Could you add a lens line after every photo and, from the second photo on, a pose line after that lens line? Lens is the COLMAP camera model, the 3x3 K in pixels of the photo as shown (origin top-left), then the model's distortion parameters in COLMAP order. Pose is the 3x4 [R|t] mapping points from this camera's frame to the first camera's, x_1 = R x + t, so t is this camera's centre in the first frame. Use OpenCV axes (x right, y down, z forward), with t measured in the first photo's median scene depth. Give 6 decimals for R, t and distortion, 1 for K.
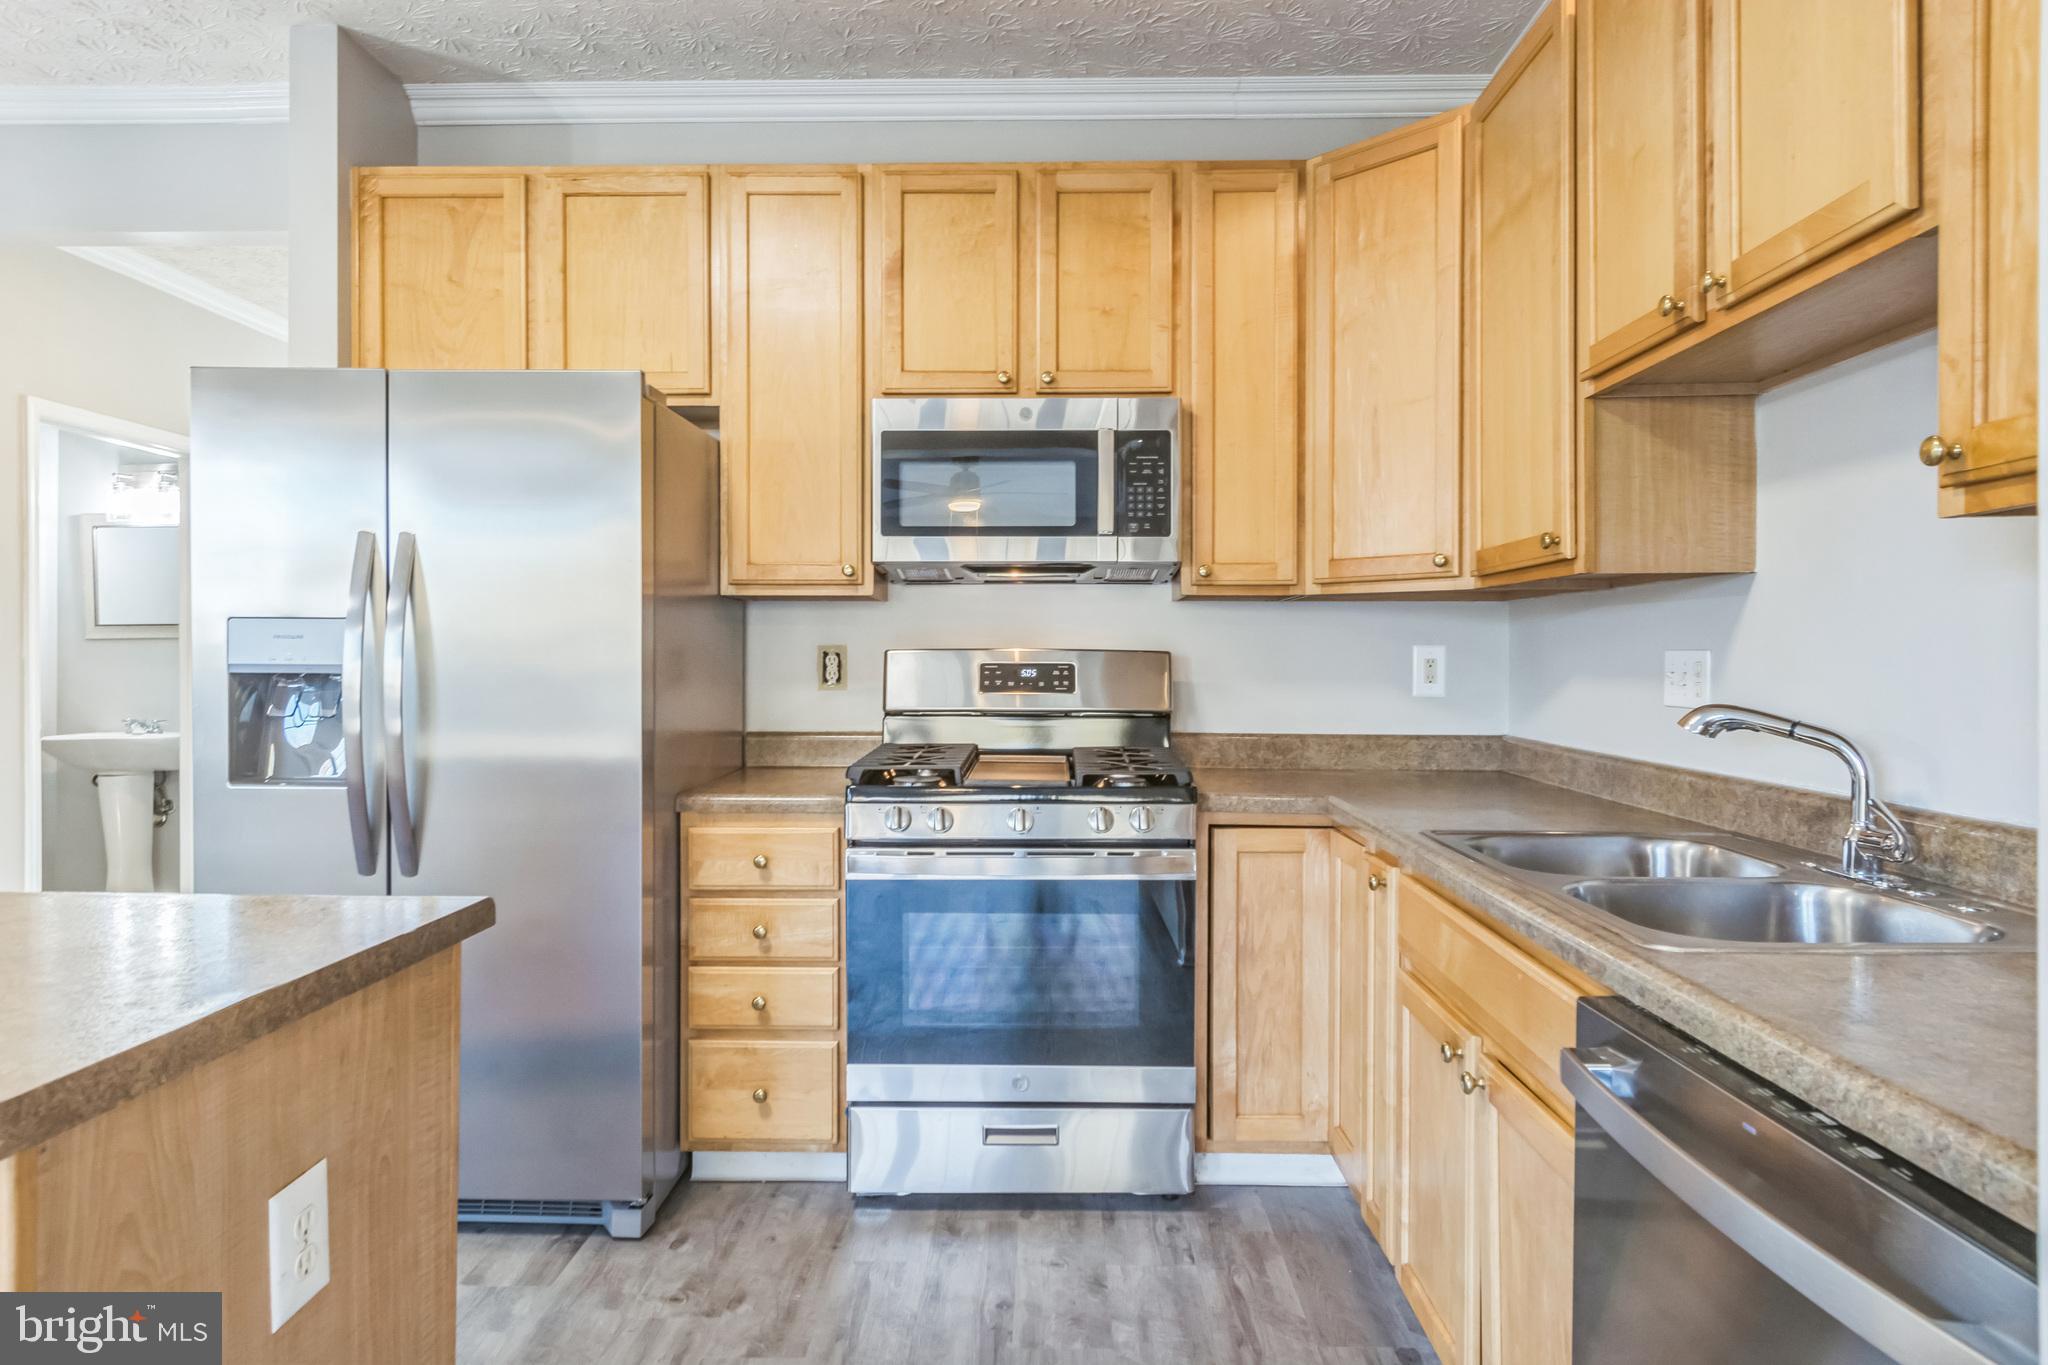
lens RADIAL K [[1188.6, 0, 1024.0], [0, 1188.6, 682.5], [0, 0, 1]] dist [0.006009, 0.000563]
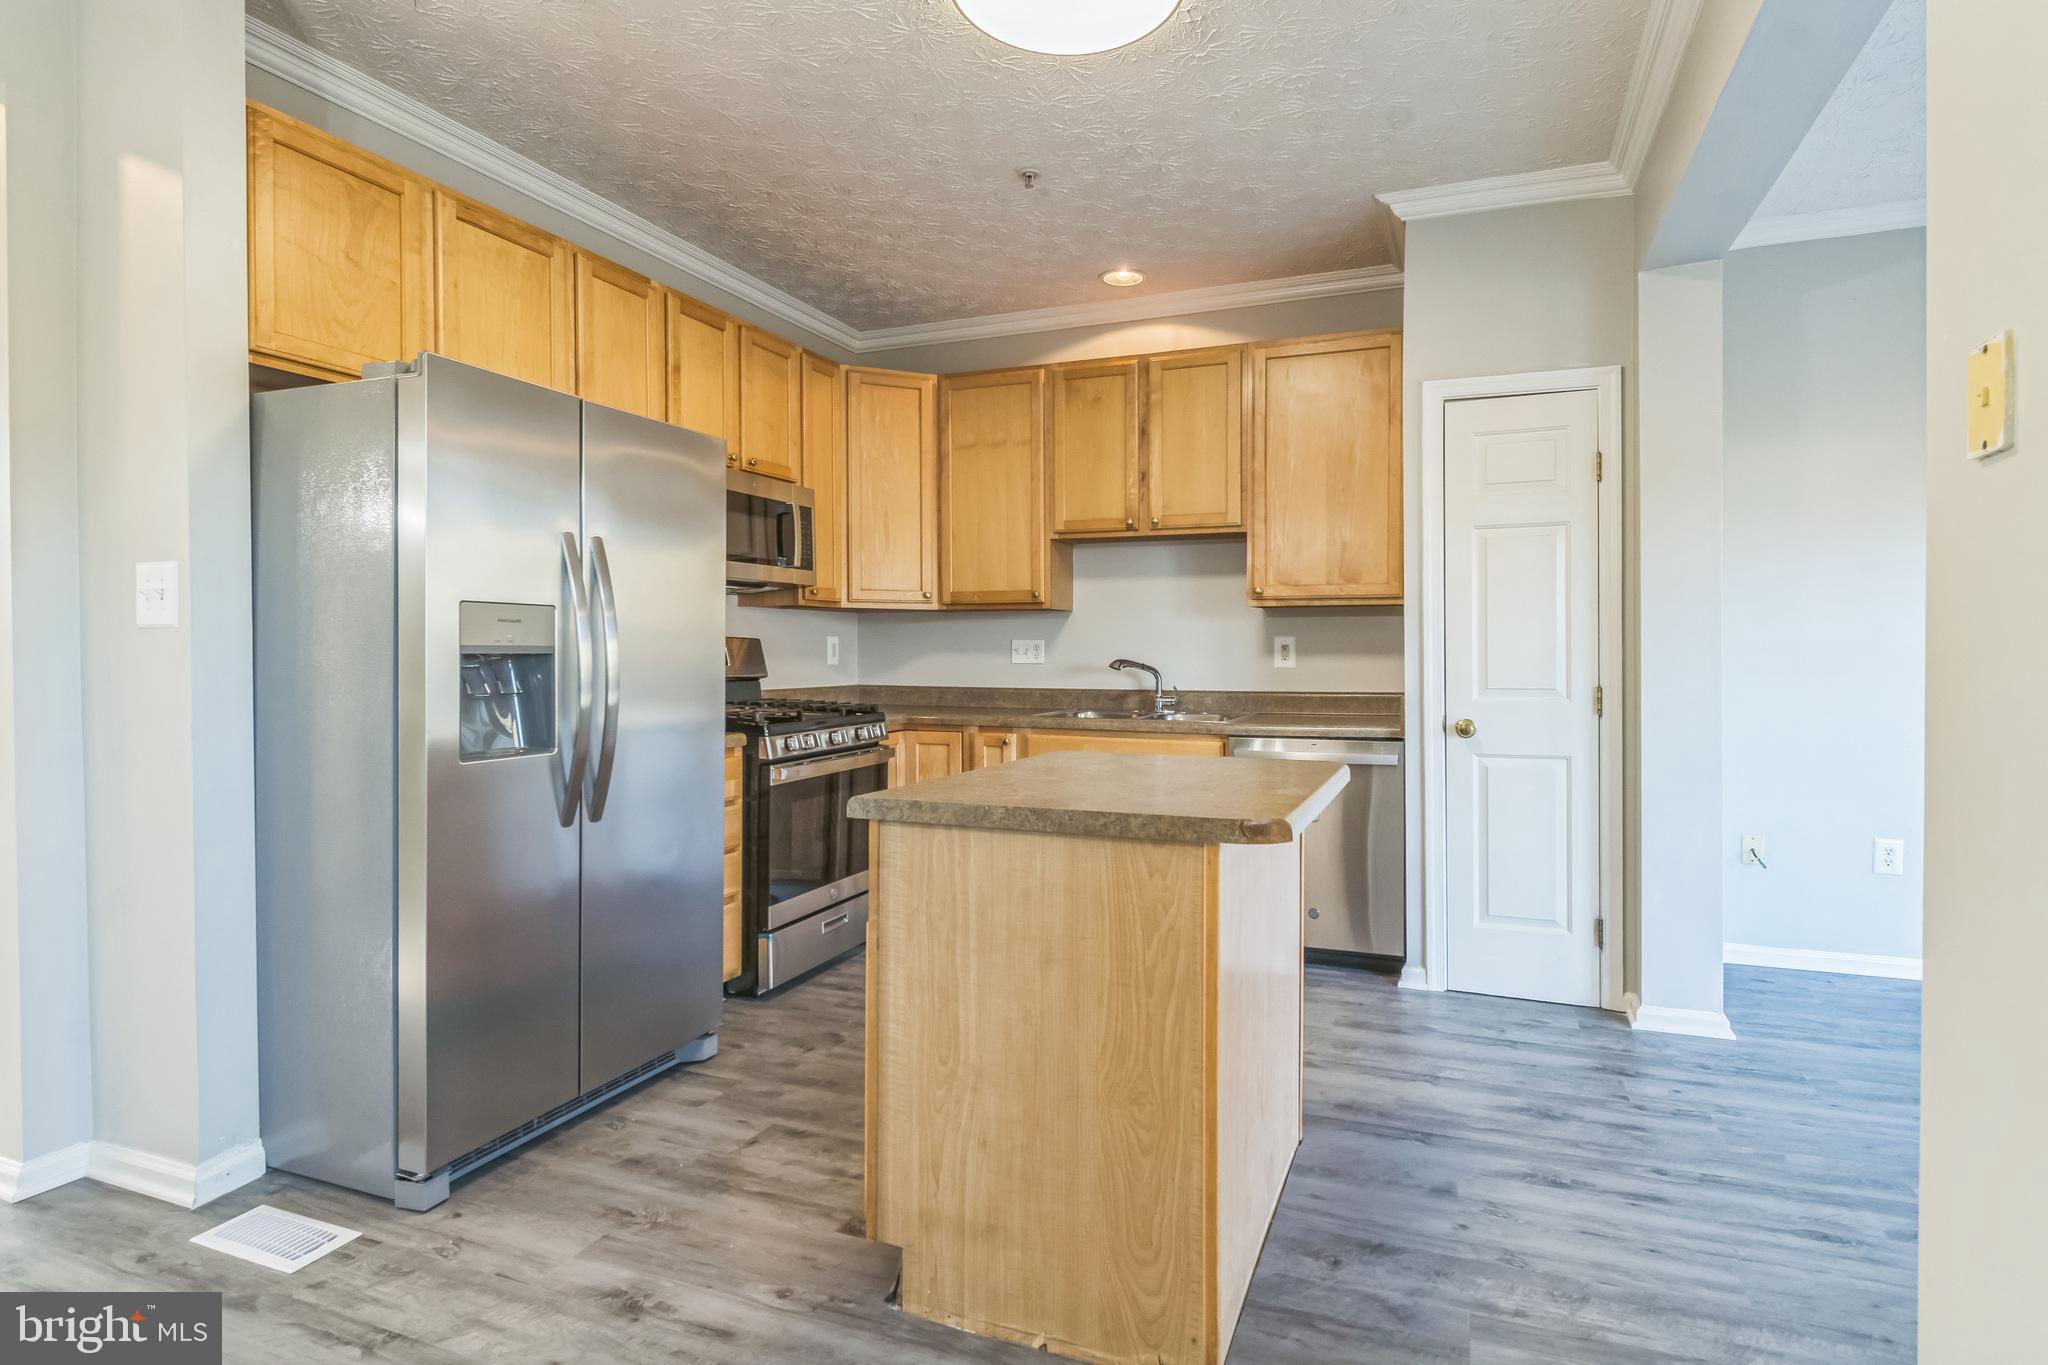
lens RADIAL K [[989.3, 0, 1024.0], [0, 989.3, 682.5], [0, 0, 1]] dist [-0.002518, 0.000190]
pose [[0.388639, -0.033867, 0.920767, -1.076725], [0.019927, 0.999399, 0.028348, 0.001565], [-0.921175, 0.007331, 0.389080, 0.179164]]
